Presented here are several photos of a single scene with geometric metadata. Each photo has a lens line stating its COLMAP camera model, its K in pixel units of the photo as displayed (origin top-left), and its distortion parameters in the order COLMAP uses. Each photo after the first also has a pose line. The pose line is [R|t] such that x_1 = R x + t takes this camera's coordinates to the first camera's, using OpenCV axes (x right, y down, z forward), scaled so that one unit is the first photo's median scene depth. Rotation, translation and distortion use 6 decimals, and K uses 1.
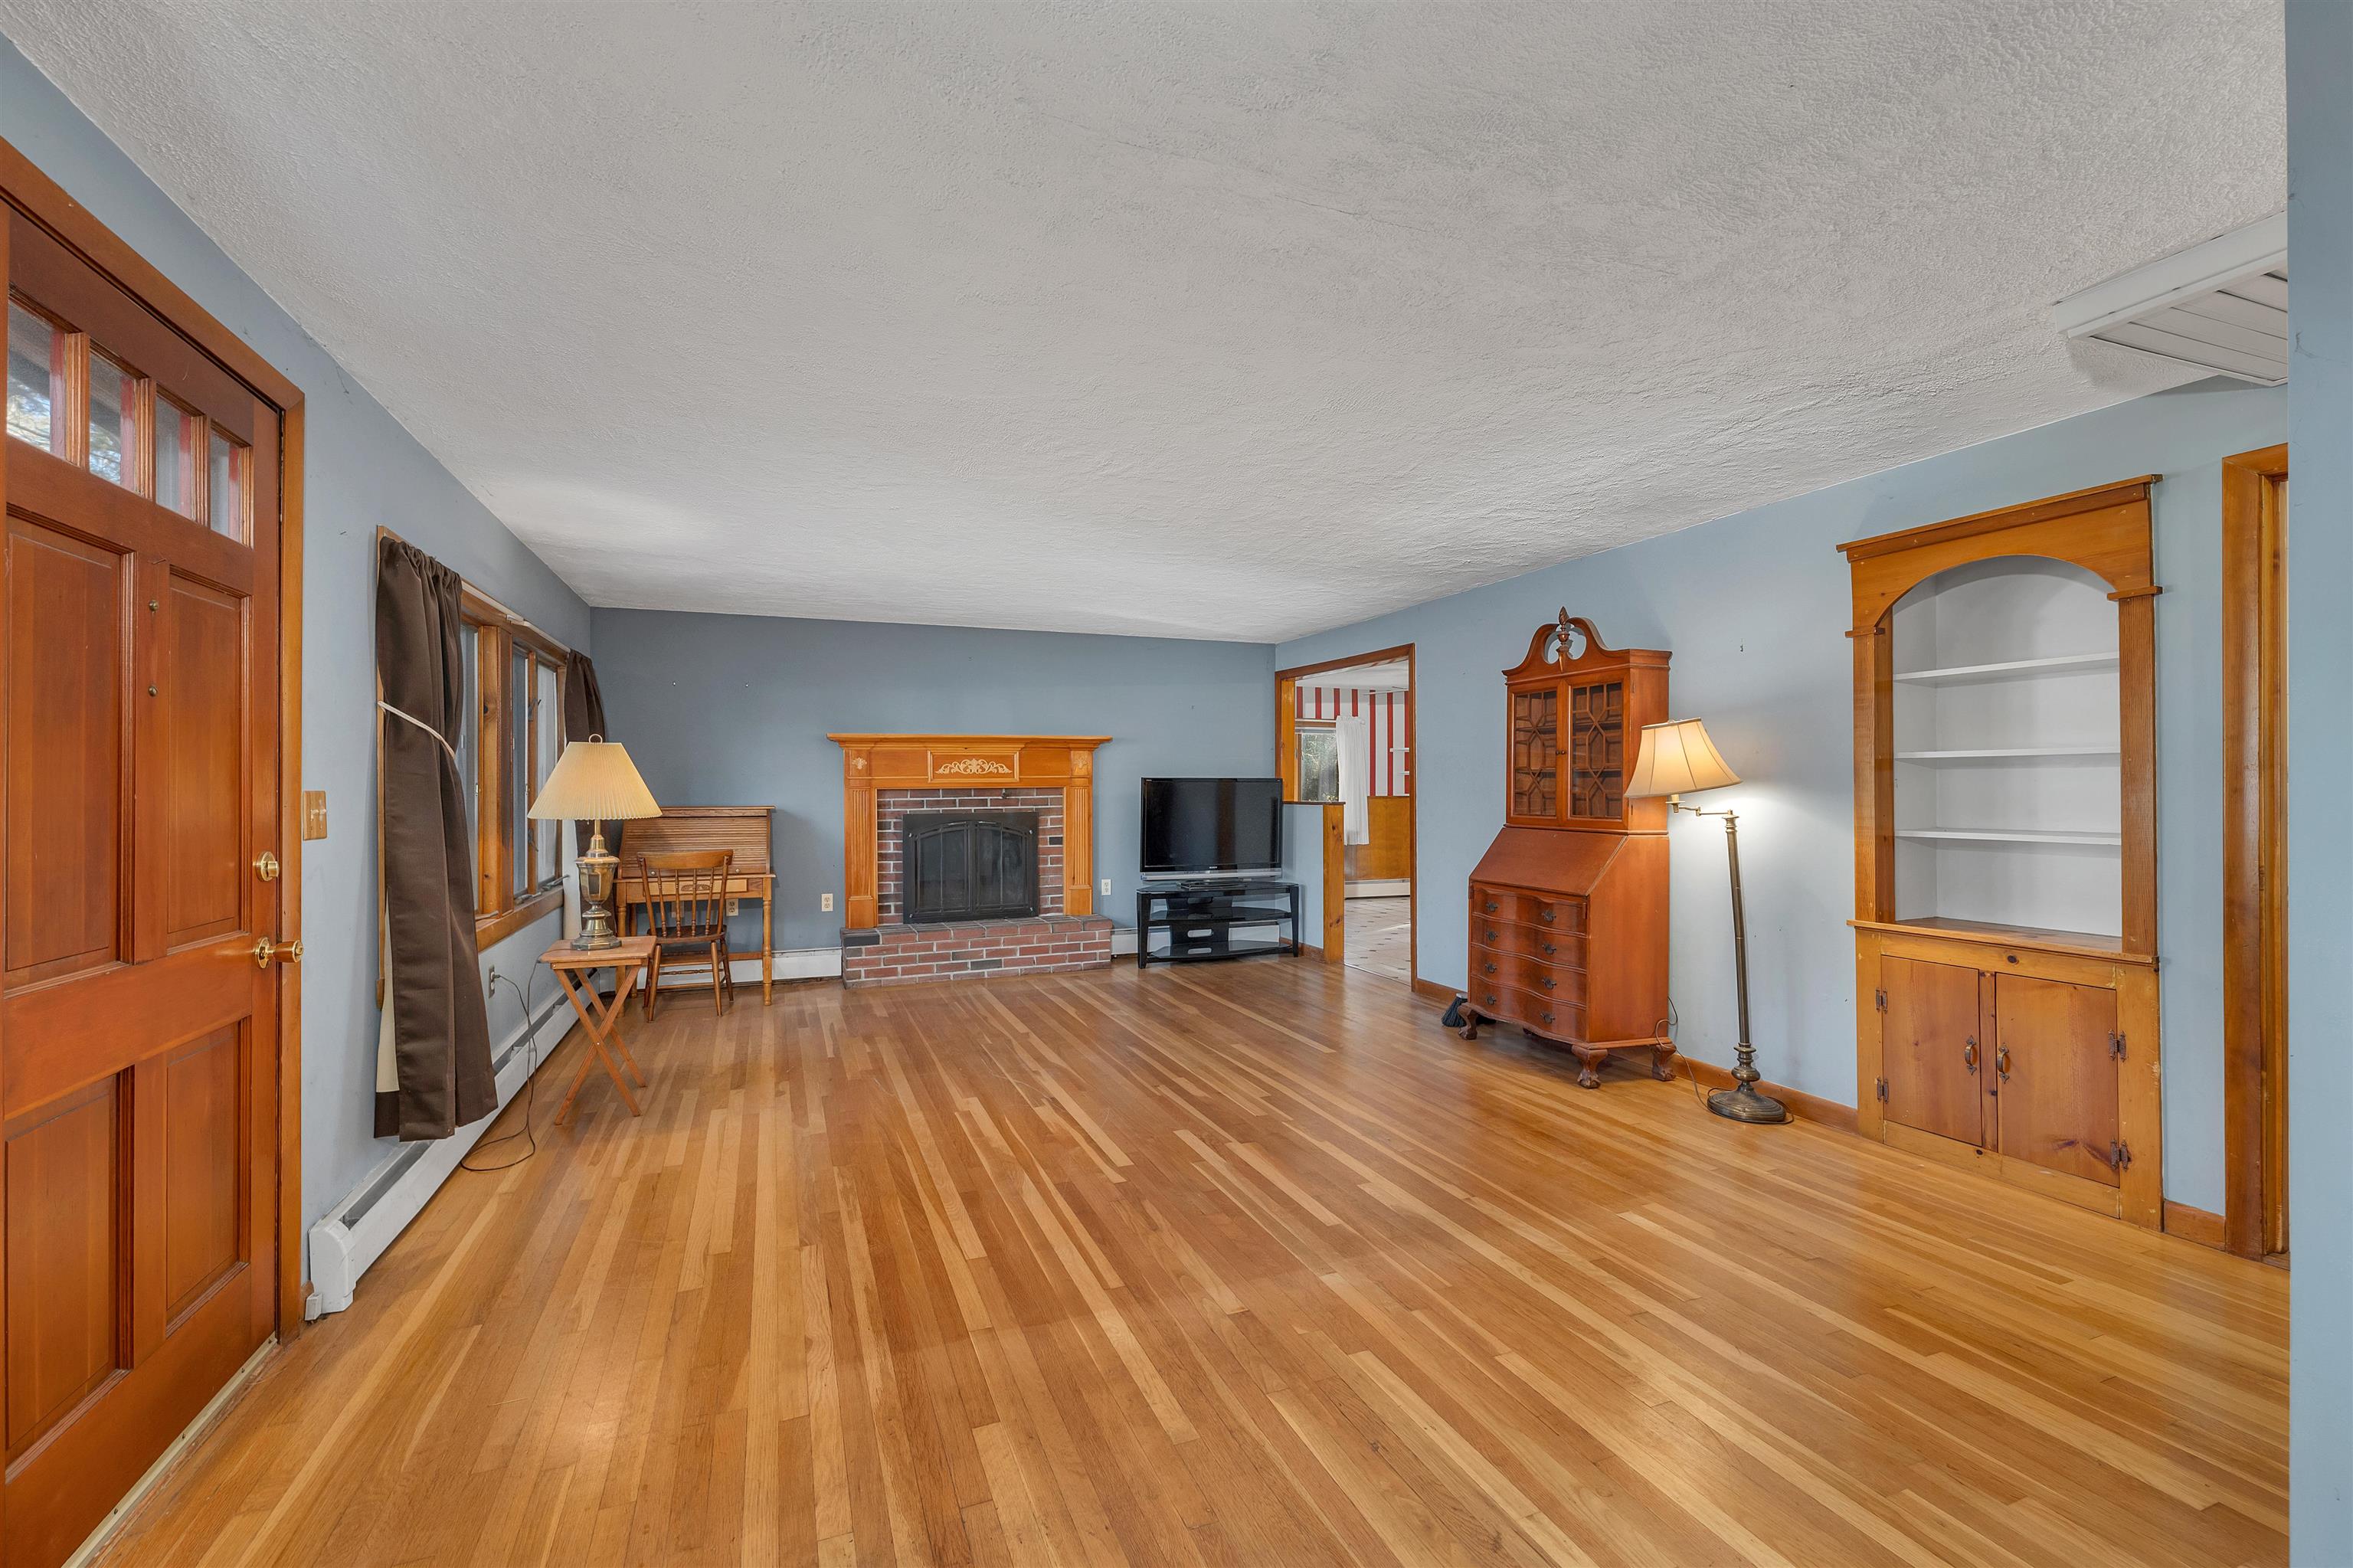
lens RADIAL K [[964.2, 0, 1133.3], [0, 964.2, 787.5], [0, 0, 1]] dist [0.001737, 0.000211]
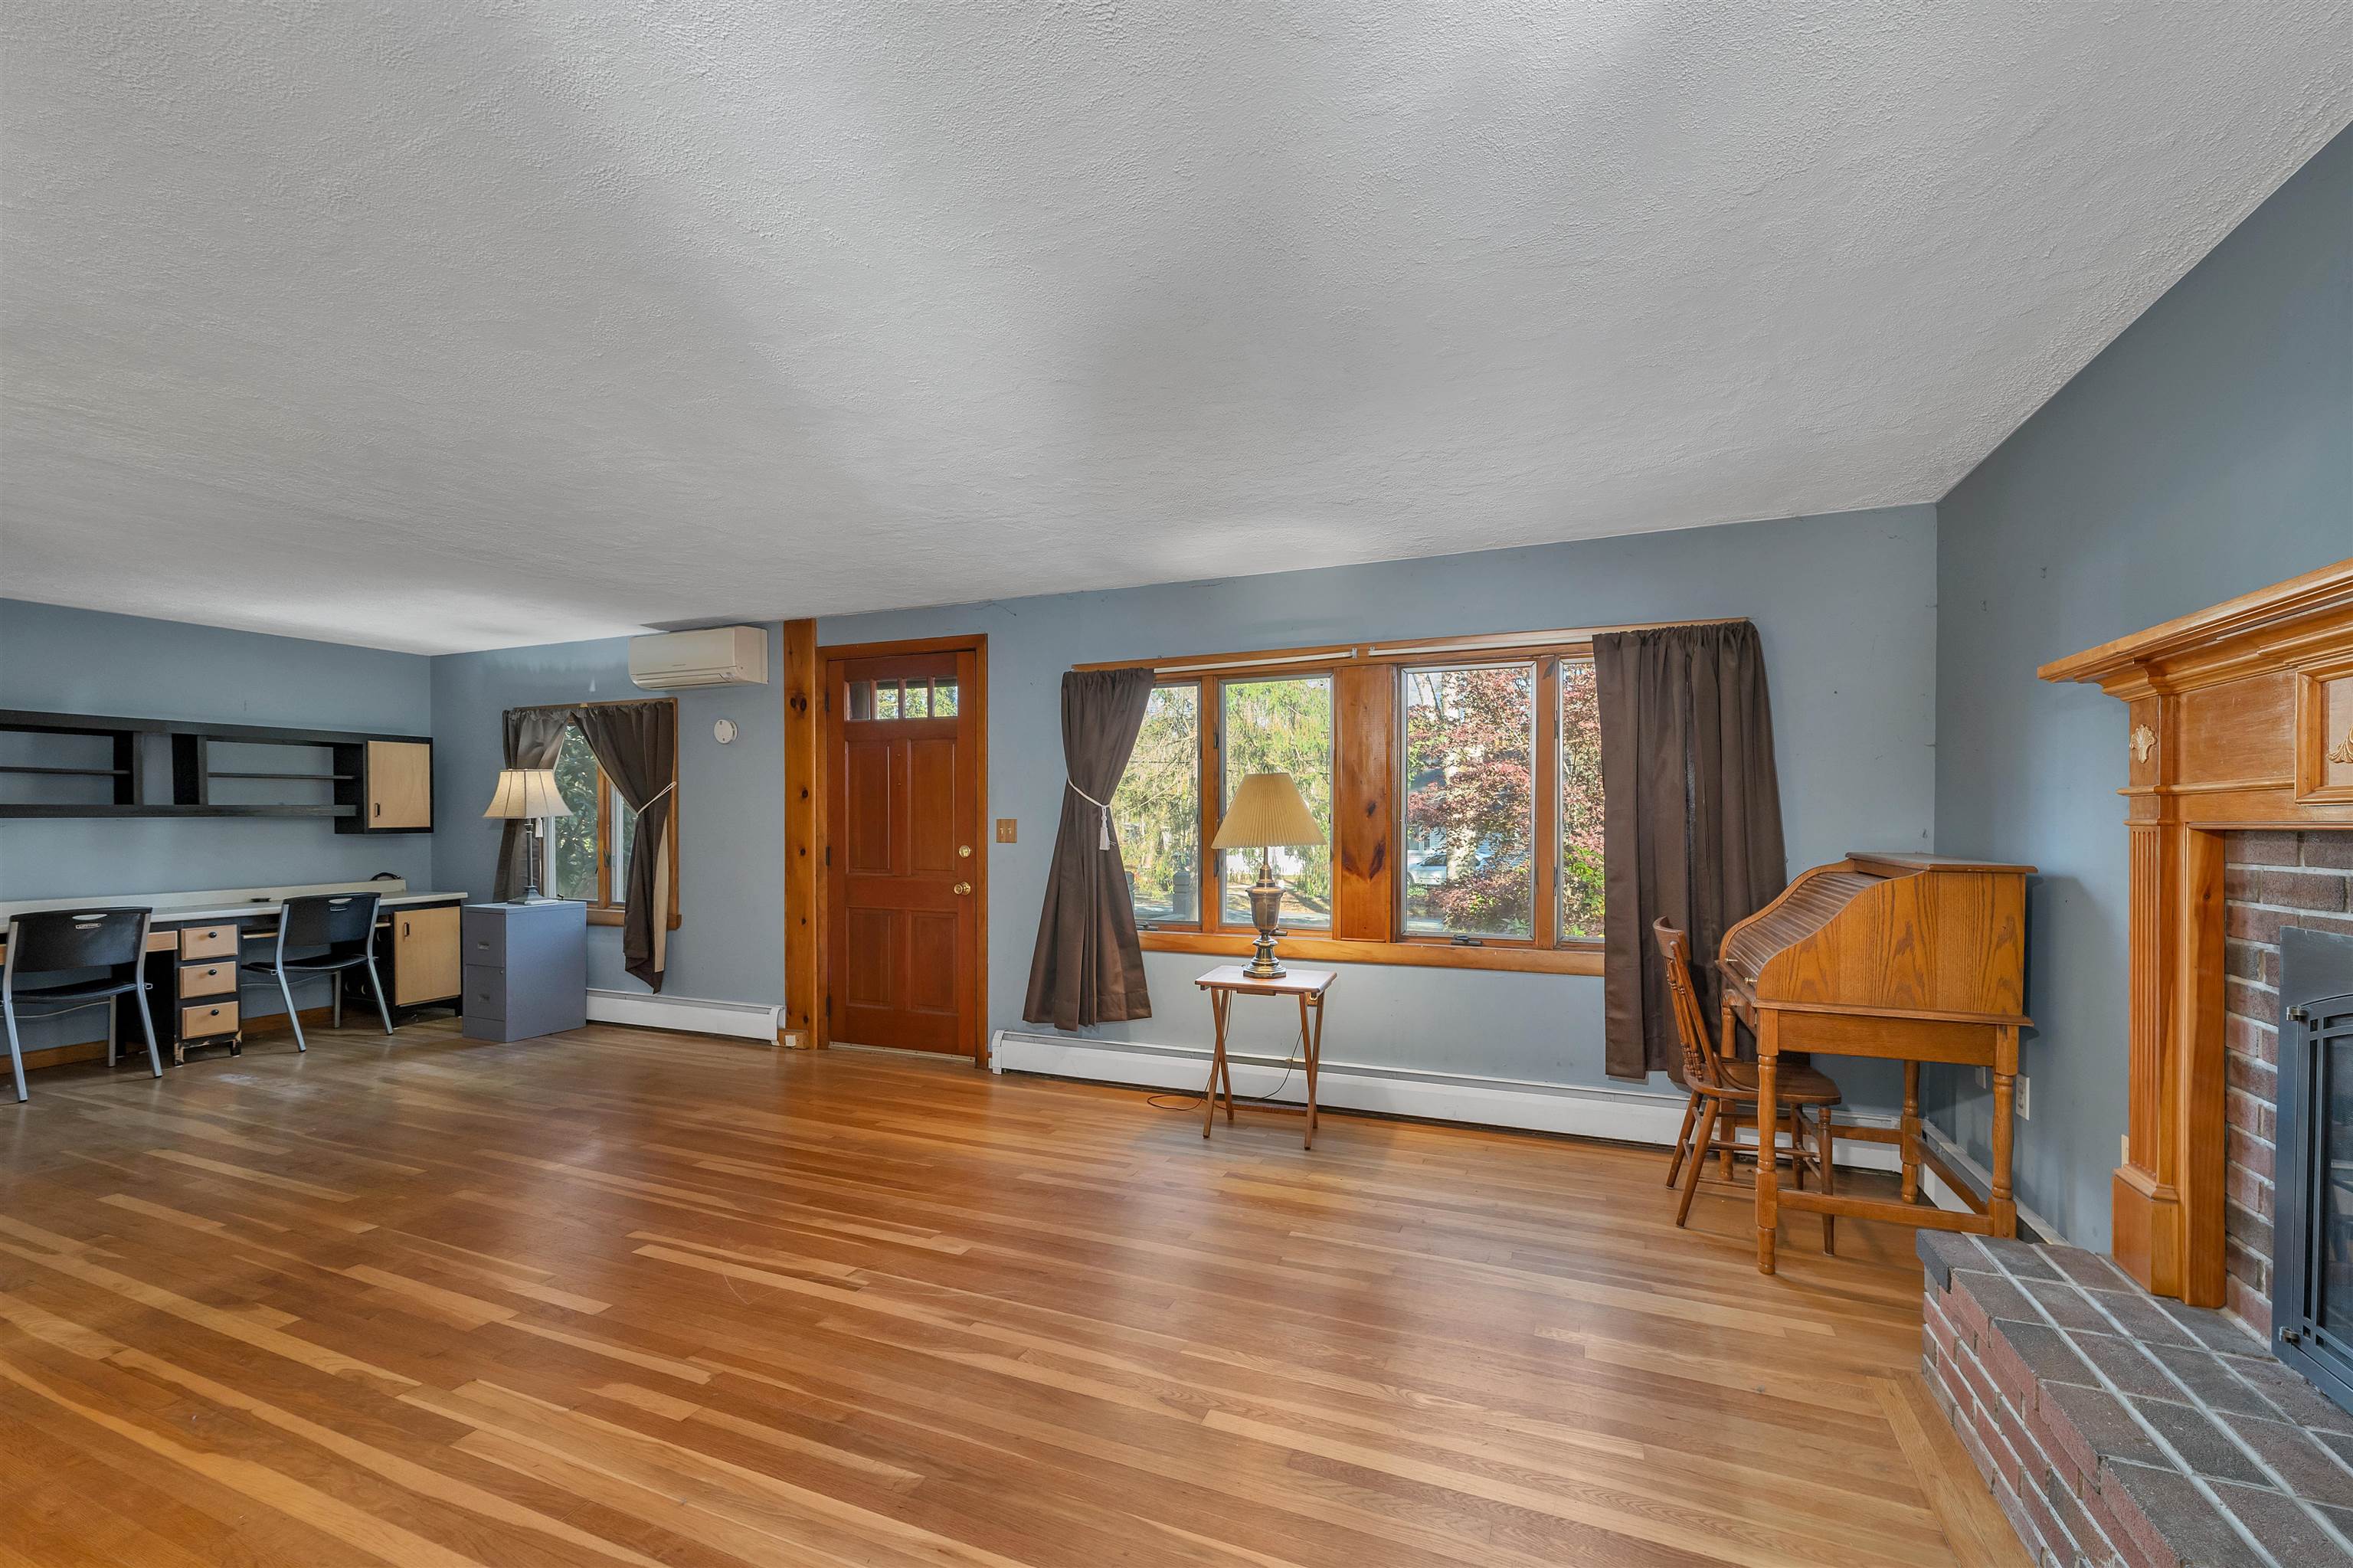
lens RADIAL K [[974.6, 0, 1177.8], [0, 974.6, 821.4], [0, 0, 1]] dist [-0.000063, 0.000053]
pose [[-0.679603, 0.006039, -0.733555, 0.151943], [0.000104, 0.999967, 0.008136, -0.002665], [0.733580, 0.005452, -0.679581, 0.960560]]
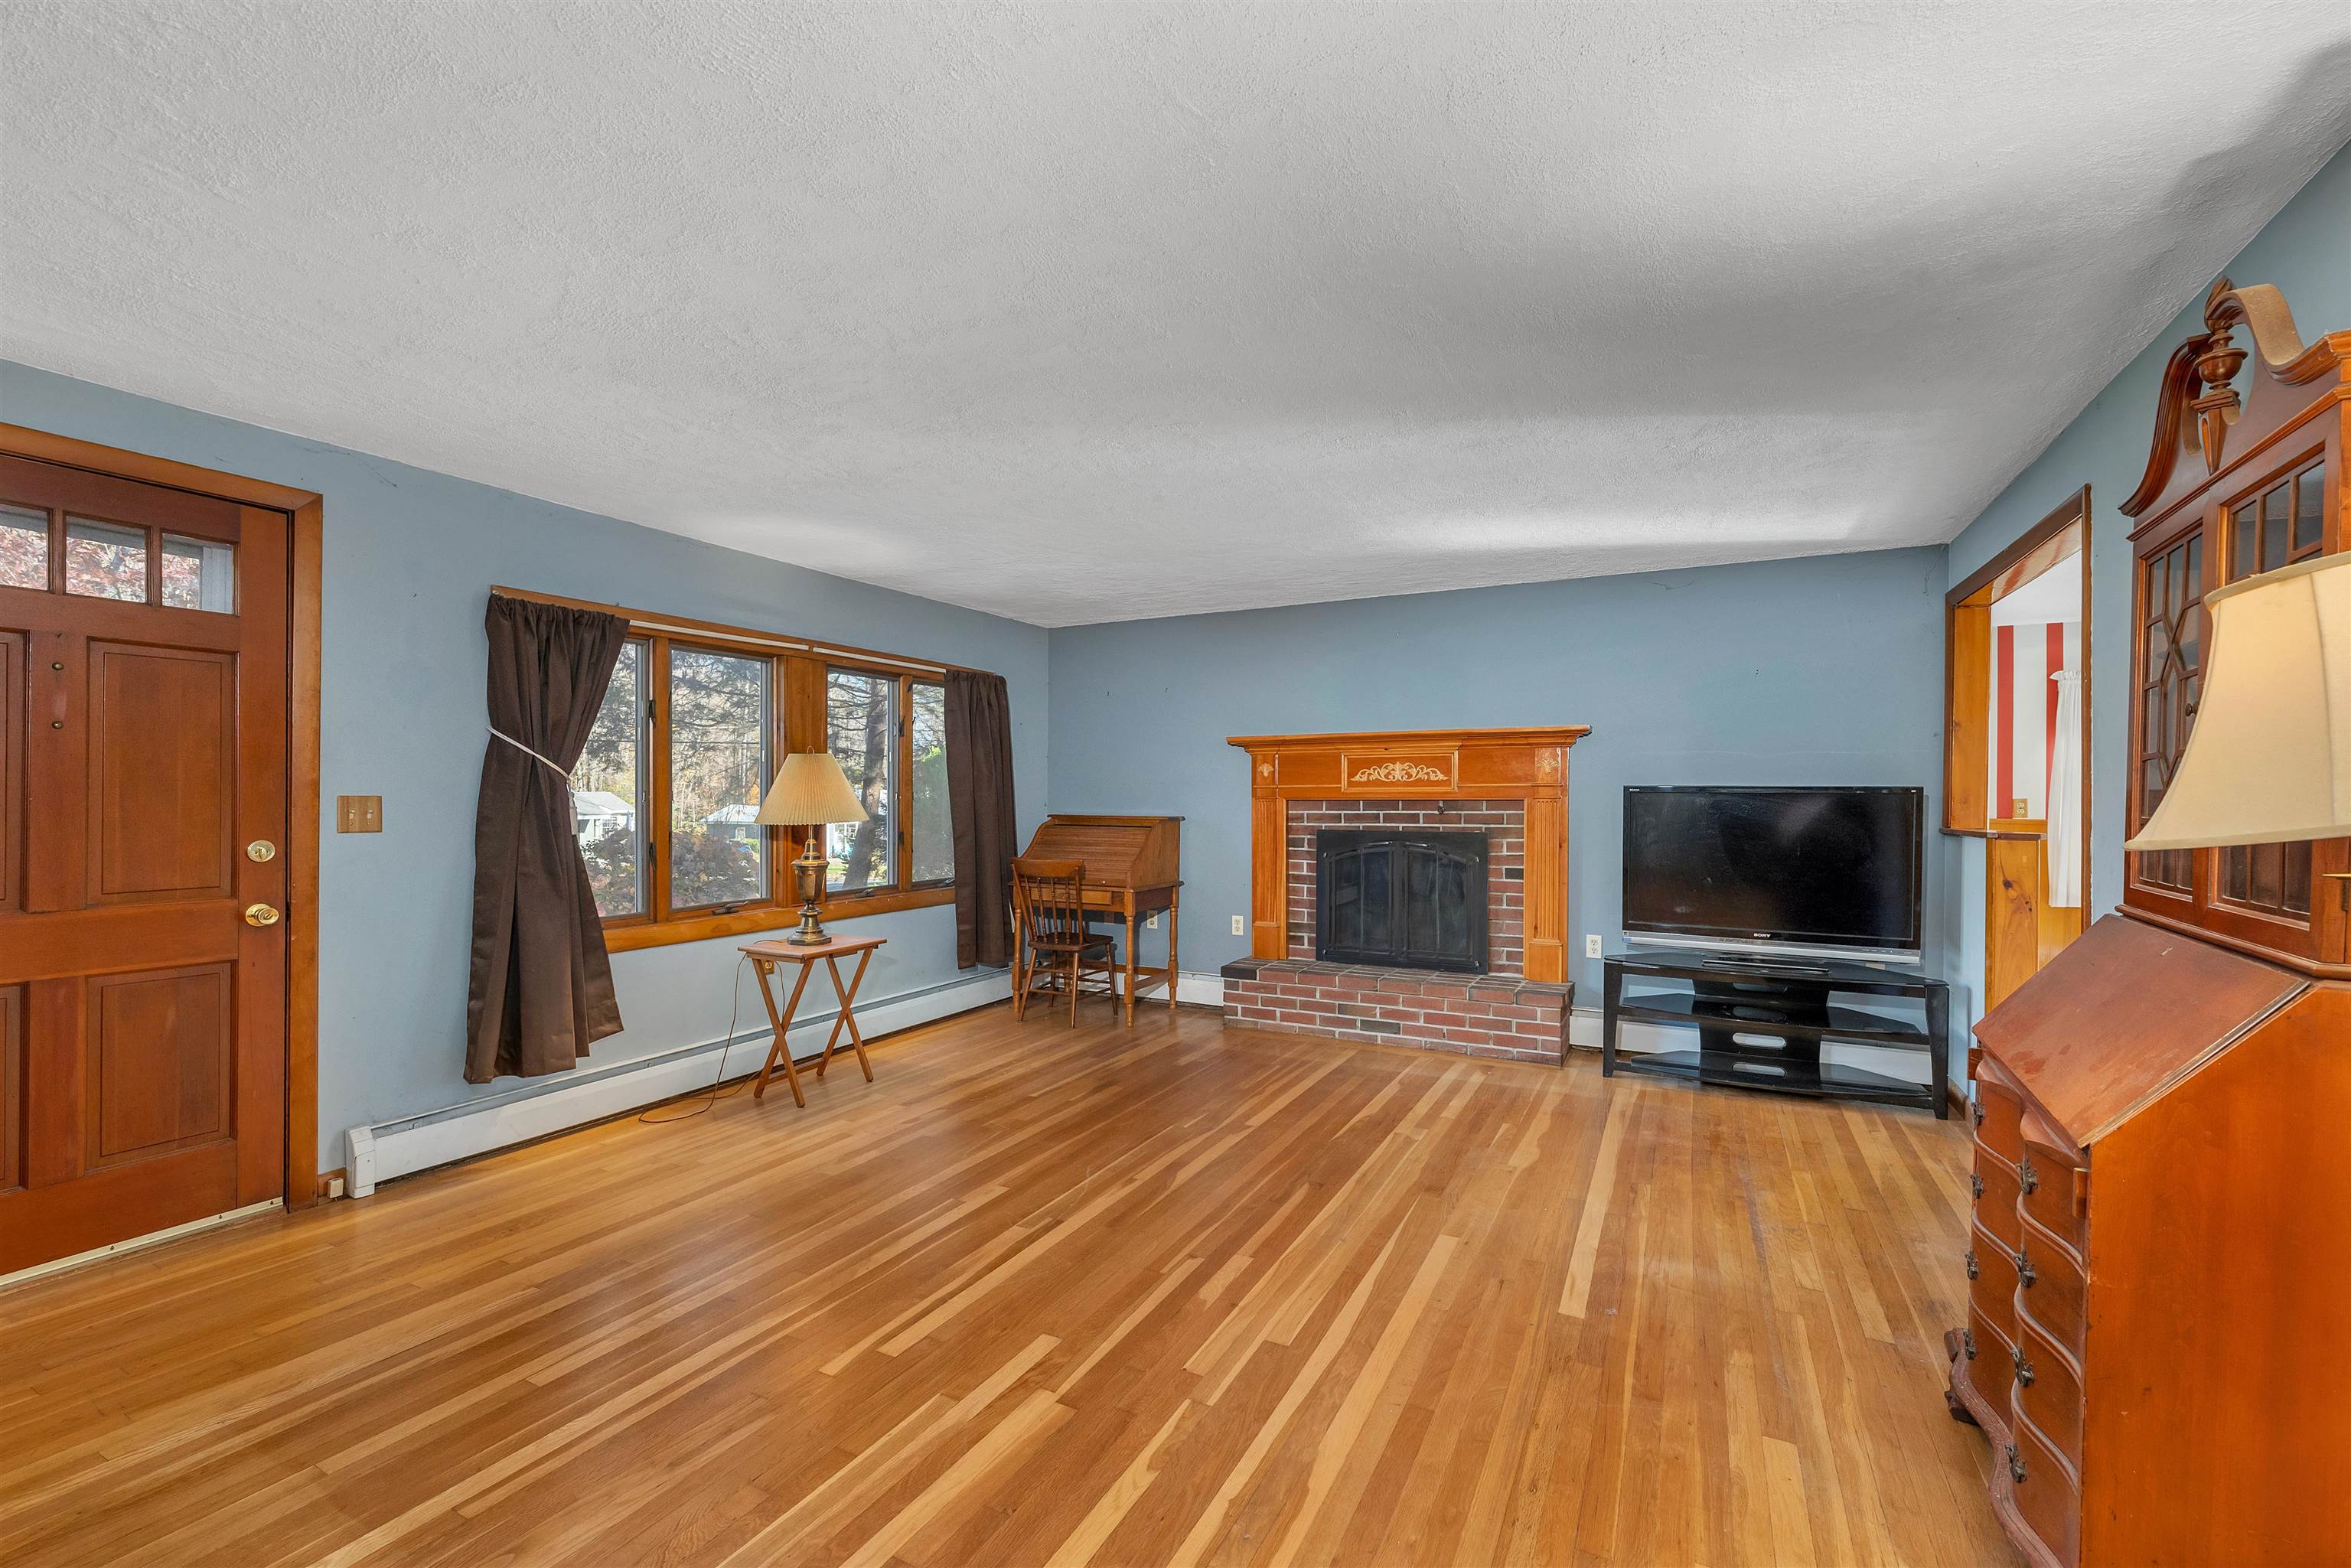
lens RADIAL K [[977.7, 0, 1164.9], [0, 977.7, 789.8], [0, 0, 1]] dist [-0.001007, 0.000070]
pose [[0.660269, 0.001476, -0.751028, 0.313625], [-0.007512, 0.999961, -0.004640, -0.002143], [0.750992, 0.008705, 0.660254, 0.337529]]
